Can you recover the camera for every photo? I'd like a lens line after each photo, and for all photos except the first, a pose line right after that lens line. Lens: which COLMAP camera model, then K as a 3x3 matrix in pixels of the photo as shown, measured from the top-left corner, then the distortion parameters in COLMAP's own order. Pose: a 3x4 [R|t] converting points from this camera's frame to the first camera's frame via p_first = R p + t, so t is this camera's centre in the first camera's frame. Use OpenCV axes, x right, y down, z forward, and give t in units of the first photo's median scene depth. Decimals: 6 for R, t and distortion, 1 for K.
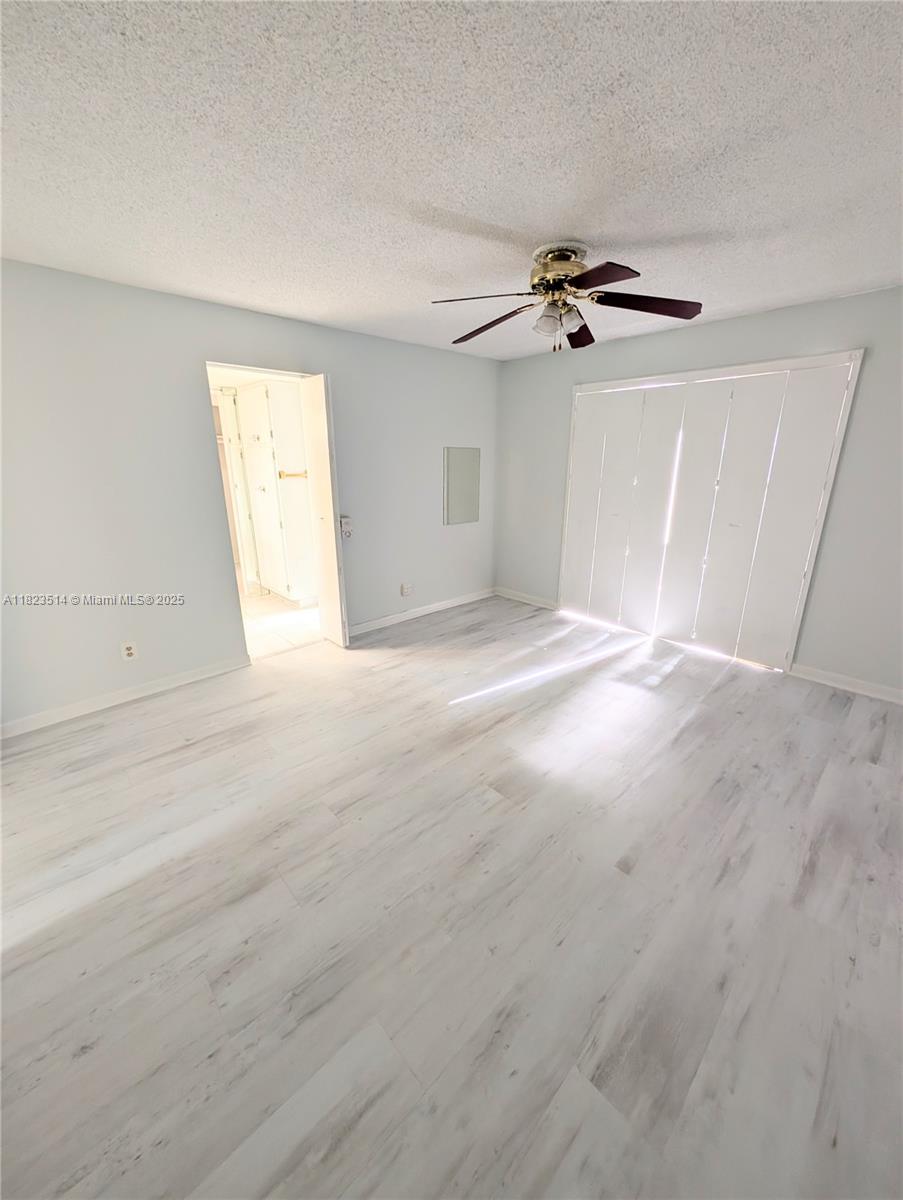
lens RADIAL K [[455.0, 0, 455.6], [0, 455.0, 597.5], [0, 0, 1]] dist [-0.001675, 0.000529]
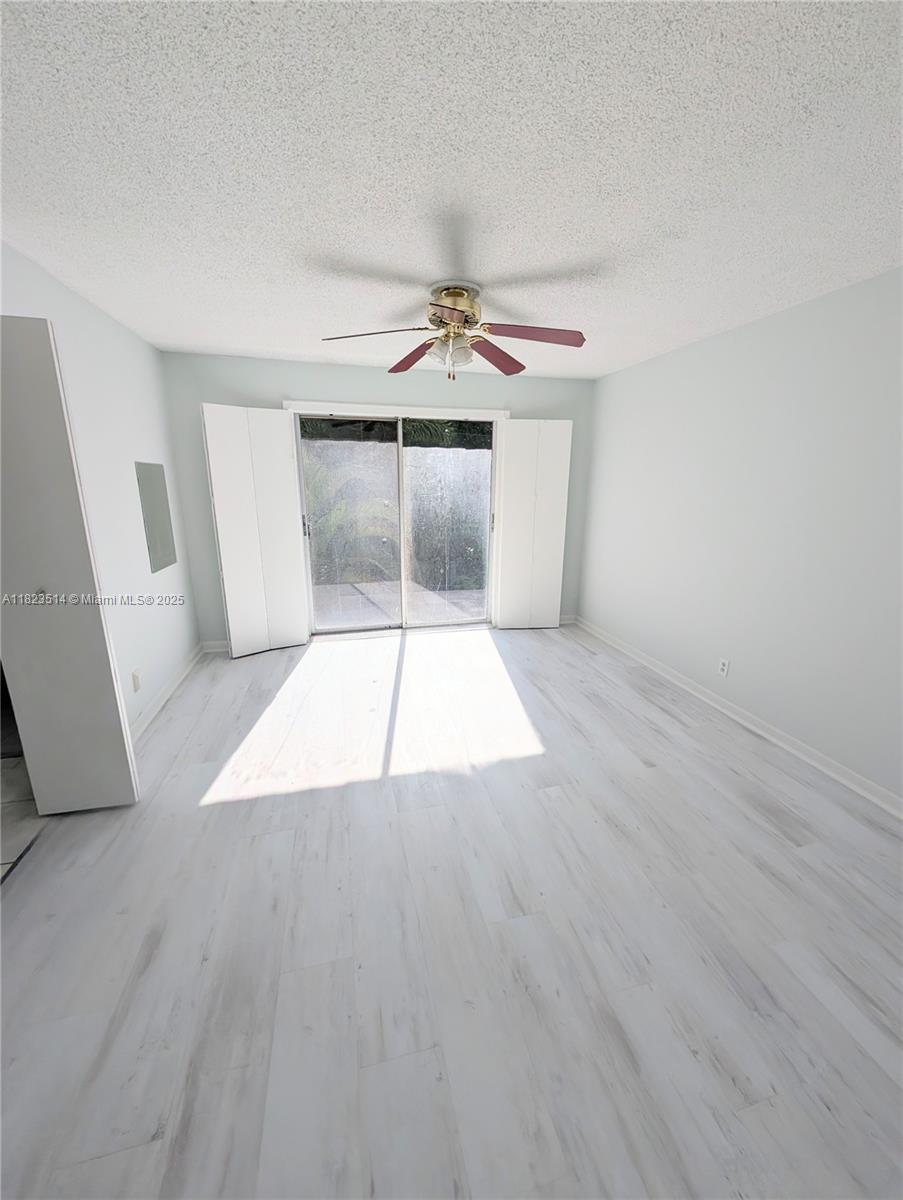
lens RADIAL K [[460.3, 0, 454.2], [0, 460.3, 595.1], [0, 0, 1]] dist [0.001298, 0.000089]
pose [[0.487985, -0.210594, 0.847066, -0.607677], [0.249789, 0.963564, 0.095657, -0.121947], [-0.836347, 0.164909, 0.522809, 0.393169]]
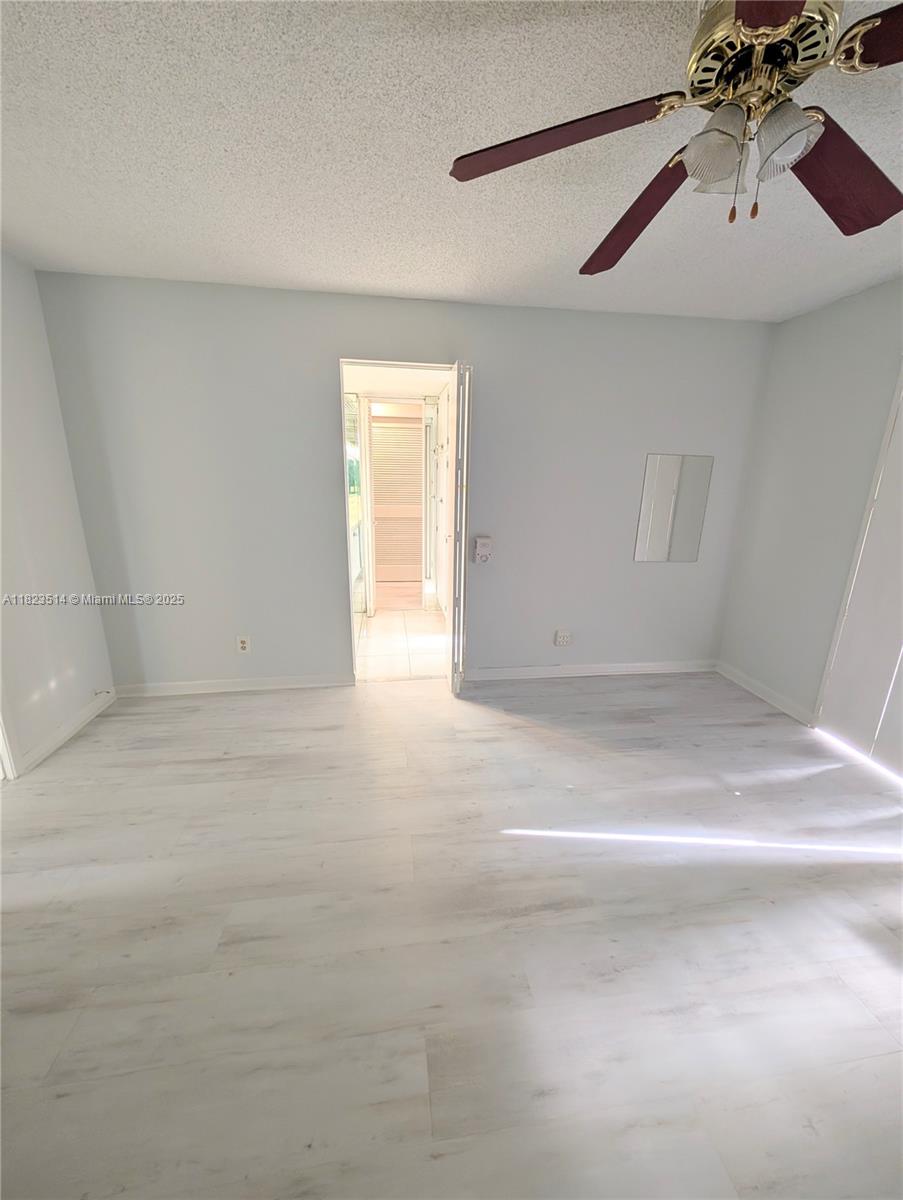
lens RADIAL K [[457.4, 0, 453.5], [0, 457.4, 596.4], [0, 0, 1]] dist [0.000021, 0.000770]
pose [[0.816768, 0.161842, -0.553802, 0.231147], [-0.186565, 0.982370, 0.011932, -0.090560], [0.545970, 0.093575, 0.832563, 0.374029]]
